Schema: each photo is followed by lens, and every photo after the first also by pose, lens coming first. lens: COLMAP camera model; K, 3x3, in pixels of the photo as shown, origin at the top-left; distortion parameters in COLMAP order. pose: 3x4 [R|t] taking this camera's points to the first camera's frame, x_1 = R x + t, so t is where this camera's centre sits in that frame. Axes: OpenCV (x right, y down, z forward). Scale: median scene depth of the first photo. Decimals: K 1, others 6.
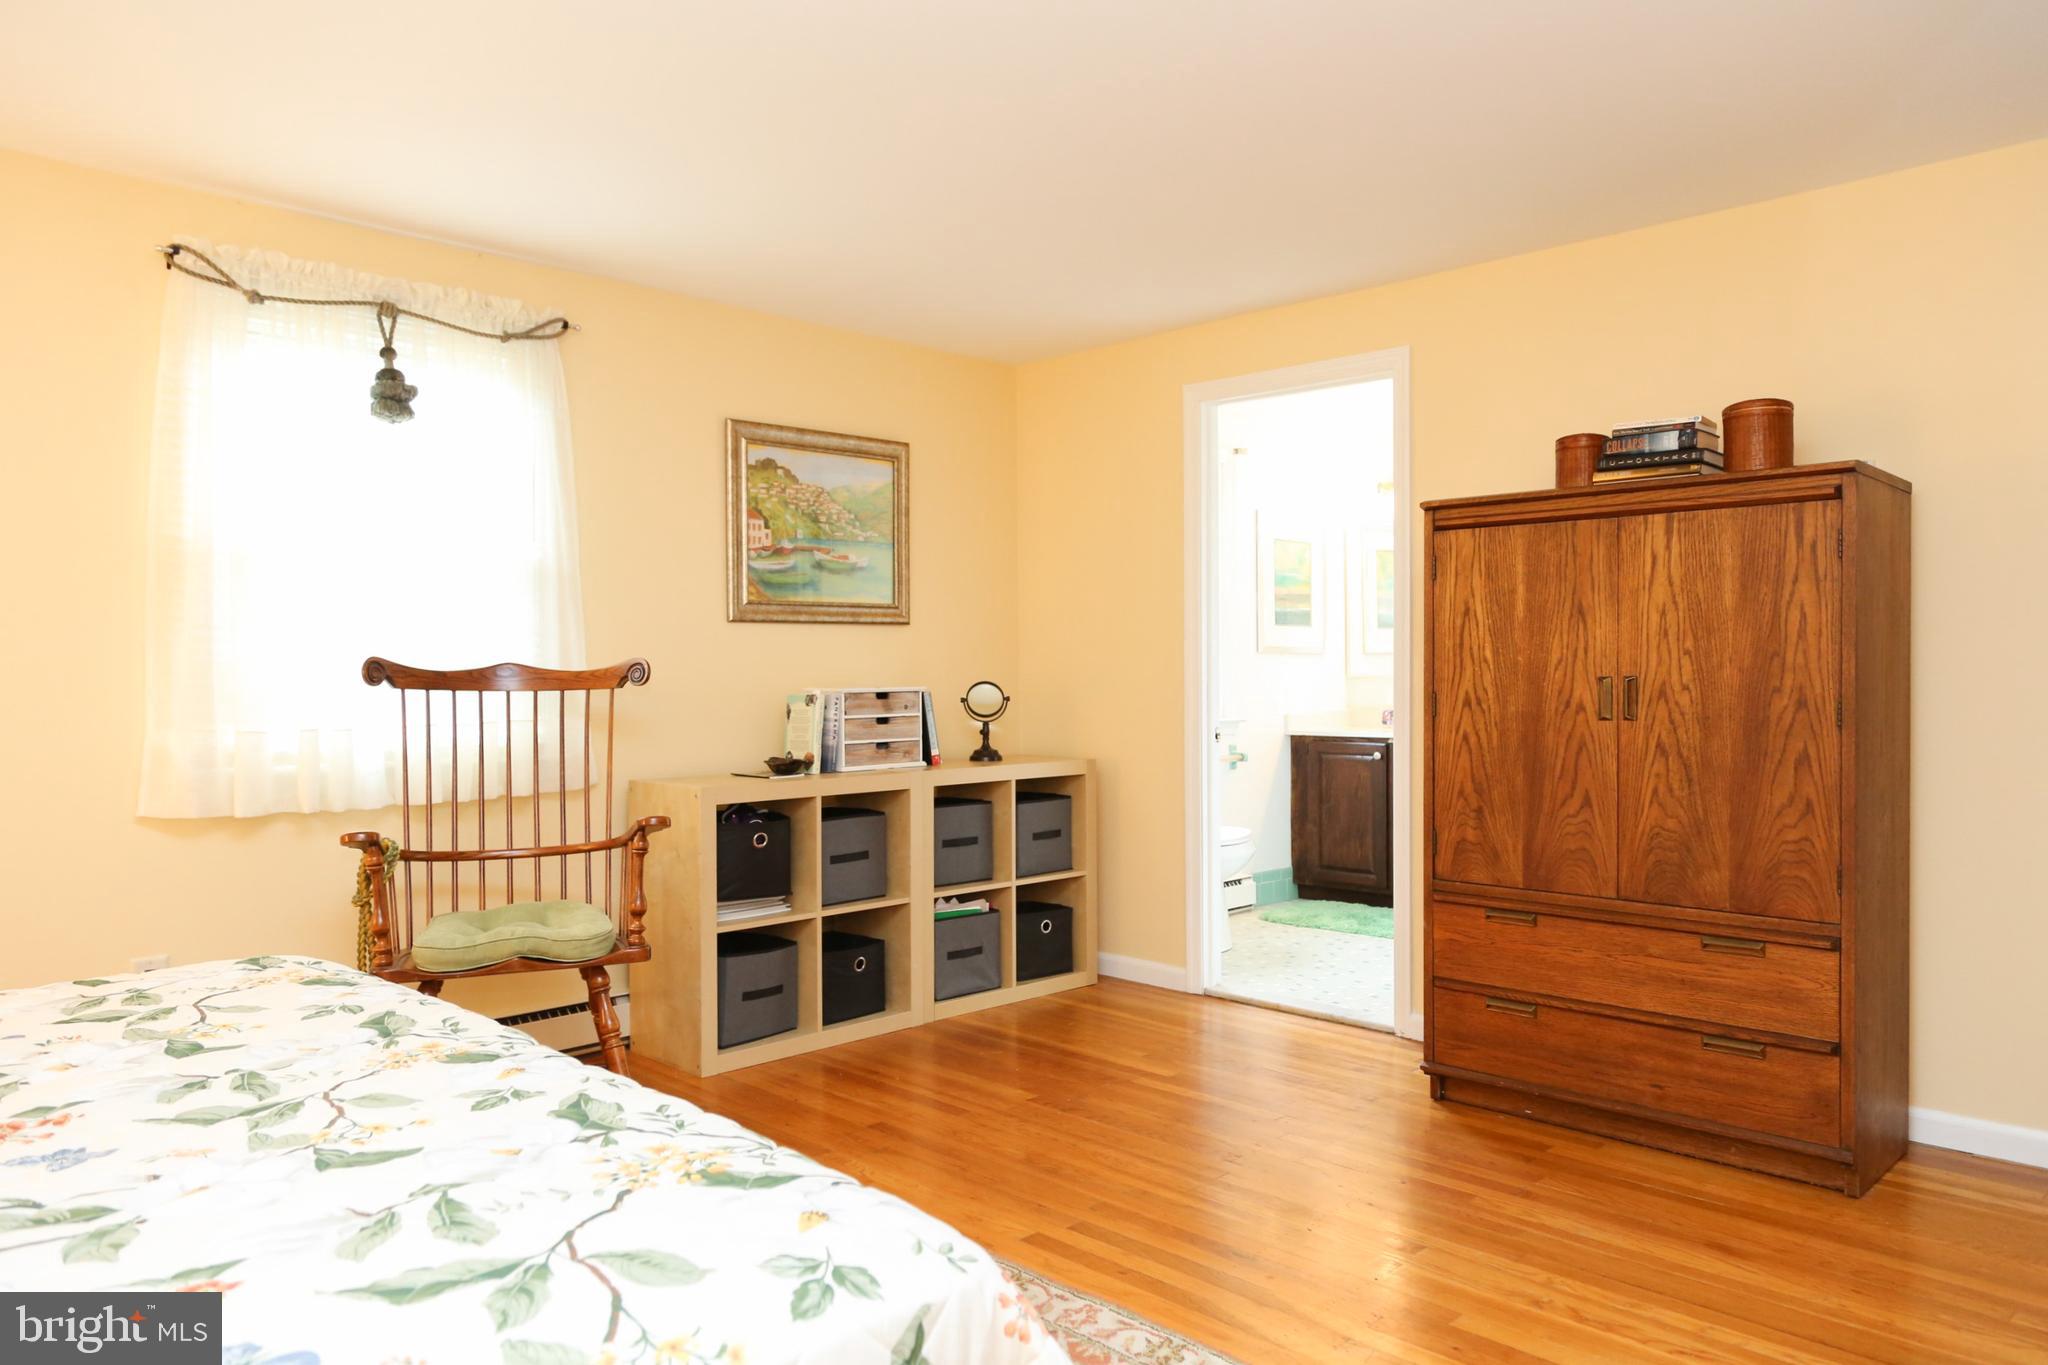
lens RADIAL K [[1351.7, 0, 1024.0], [0, 1351.7, 682.5], [0, 0, 1]] dist [0.008953, 0.003478]
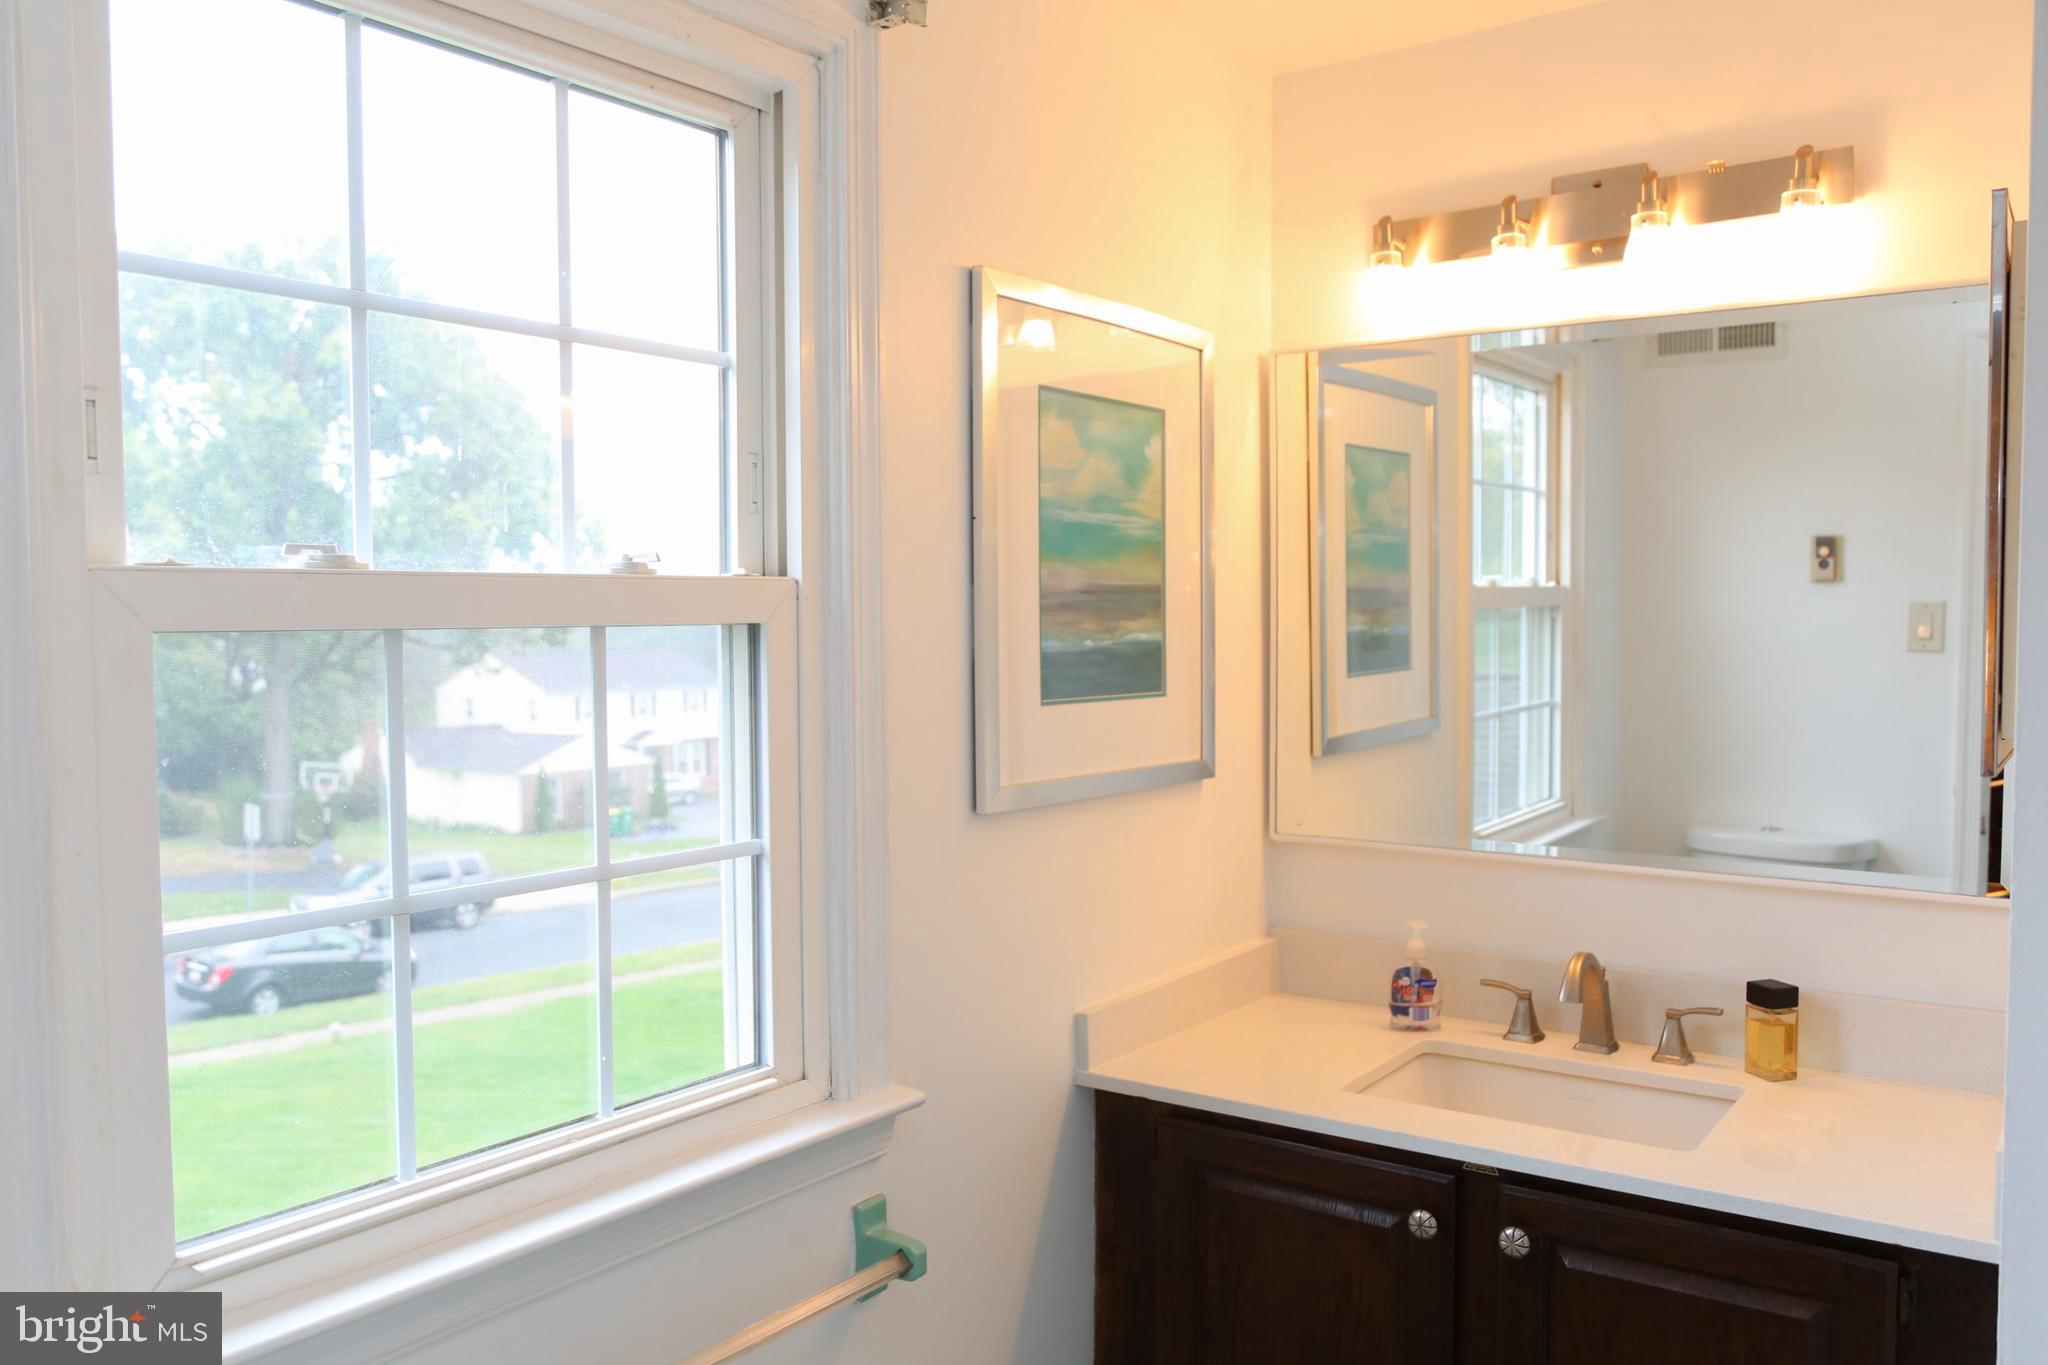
lens RADIAL K [[1657.6, 0, 1024.0], [0, 1657.6, 682.5], [0, 0, 1]] dist [-0.000214, 0.000035]
pose [[0.987626, -0.003934, 0.156781, 0.127540], [-0.001221, 0.999462, 0.032772, -0.056871], [-0.156826, -0.032558, 0.987089, 0.659871]]
